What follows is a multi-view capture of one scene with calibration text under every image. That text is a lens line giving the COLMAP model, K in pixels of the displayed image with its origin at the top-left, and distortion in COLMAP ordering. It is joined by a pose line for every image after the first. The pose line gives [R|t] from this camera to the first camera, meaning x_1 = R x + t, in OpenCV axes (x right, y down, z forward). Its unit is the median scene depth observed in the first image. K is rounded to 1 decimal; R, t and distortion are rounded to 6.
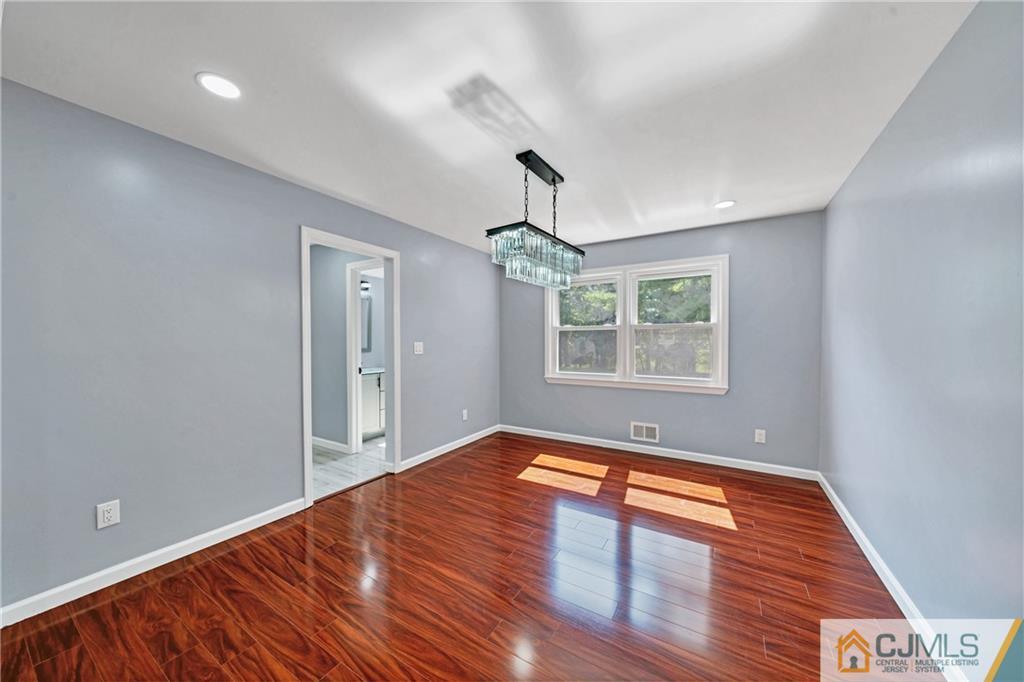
lens RADIAL K [[341.5, 0, 512.0], [0, 341.5, 341.0], [0, 0, 1]] dist [-0.002262, -0.000077]
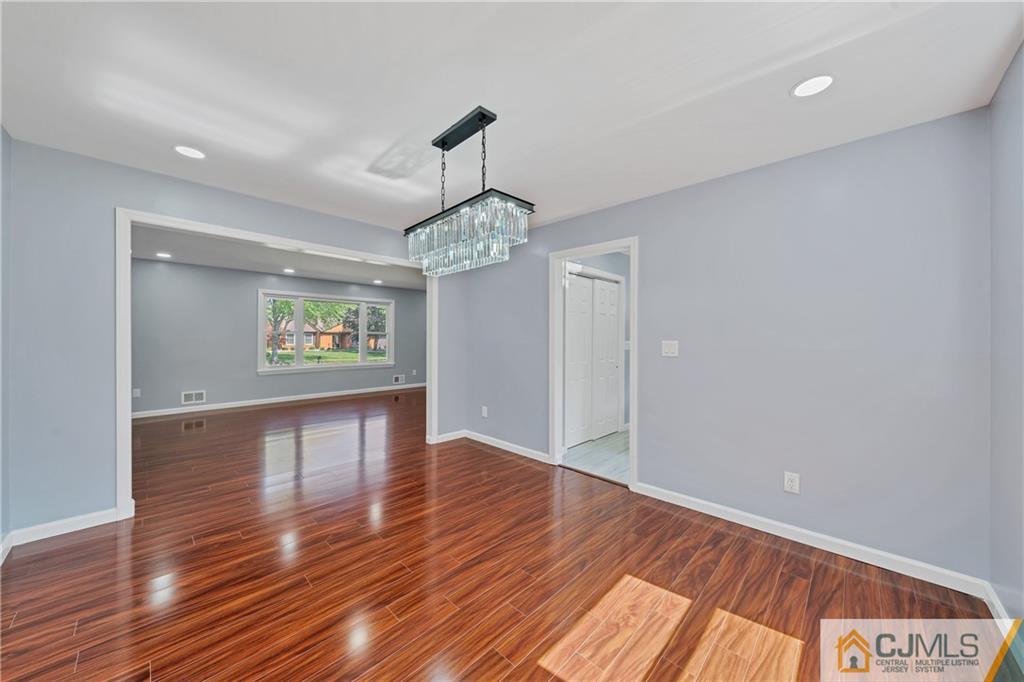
lens RADIAL K [[357.4, 0, 507.5], [0, 357.4, 337.0], [0, 0, 1]] dist [-0.002816, 0.000080]
pose [[-0.214064, 0.005947, -0.976802, 0.763703], [0.005024, 0.999975, 0.004987, -0.013605], [0.976807, -0.003840, -0.214088, 1.093261]]
